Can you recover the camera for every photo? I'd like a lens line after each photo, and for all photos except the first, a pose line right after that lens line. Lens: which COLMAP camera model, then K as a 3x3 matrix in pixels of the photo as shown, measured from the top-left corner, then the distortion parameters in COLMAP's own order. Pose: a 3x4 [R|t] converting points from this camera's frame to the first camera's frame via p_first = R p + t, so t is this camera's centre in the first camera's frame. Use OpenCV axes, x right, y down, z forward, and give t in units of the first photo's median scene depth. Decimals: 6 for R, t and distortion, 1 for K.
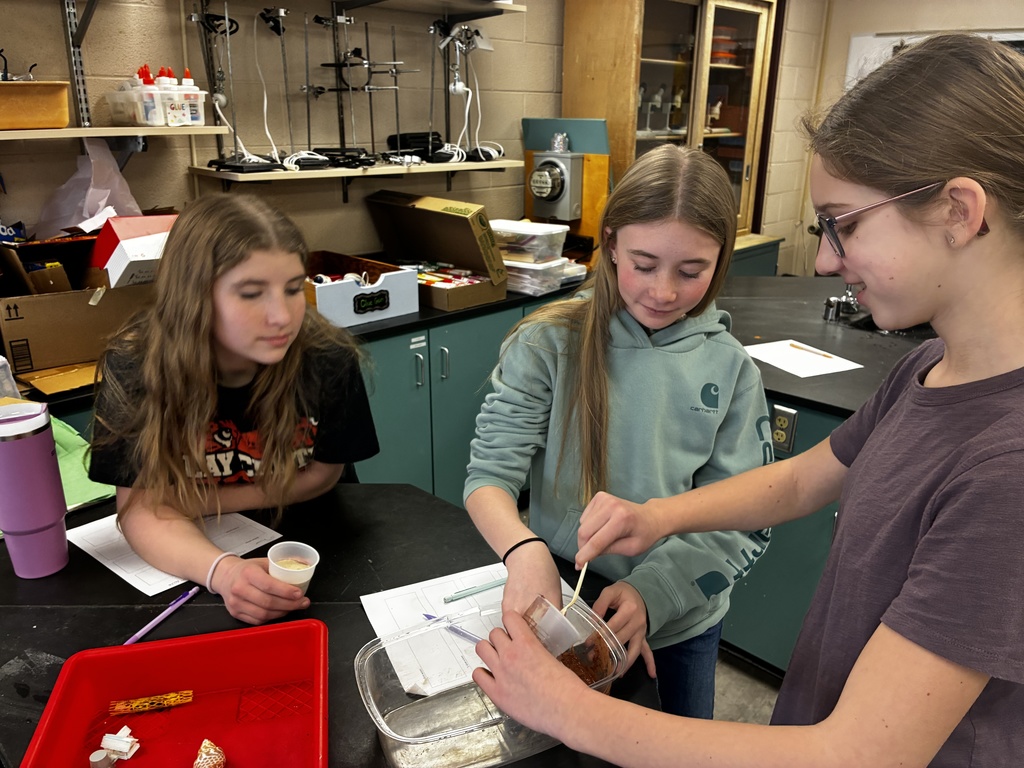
lens RADIAL K [[777.7, 0, 512.0], [0, 777.7, 384.0], [0, 0, 1]] dist [-0.004309, -0.010455]
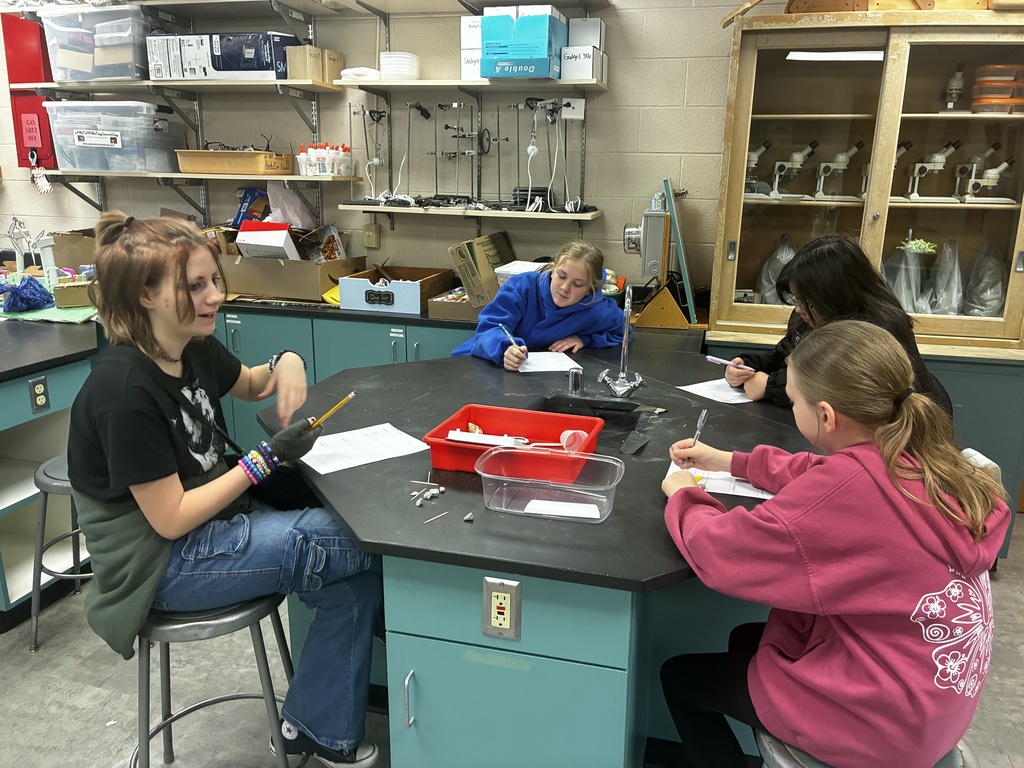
lens RADIAL K [[777.7, 0, 512.0], [0, 777.7, 384.0], [0, 0, 1]] dist [-0.004309, -0.010455]
pose [[0.488726, 0.231194, -0.841247, 1.149060], [-0.301434, 0.949614, 0.085857, -0.146854], [0.818709, 0.211620, 0.533791, 0.455544]]
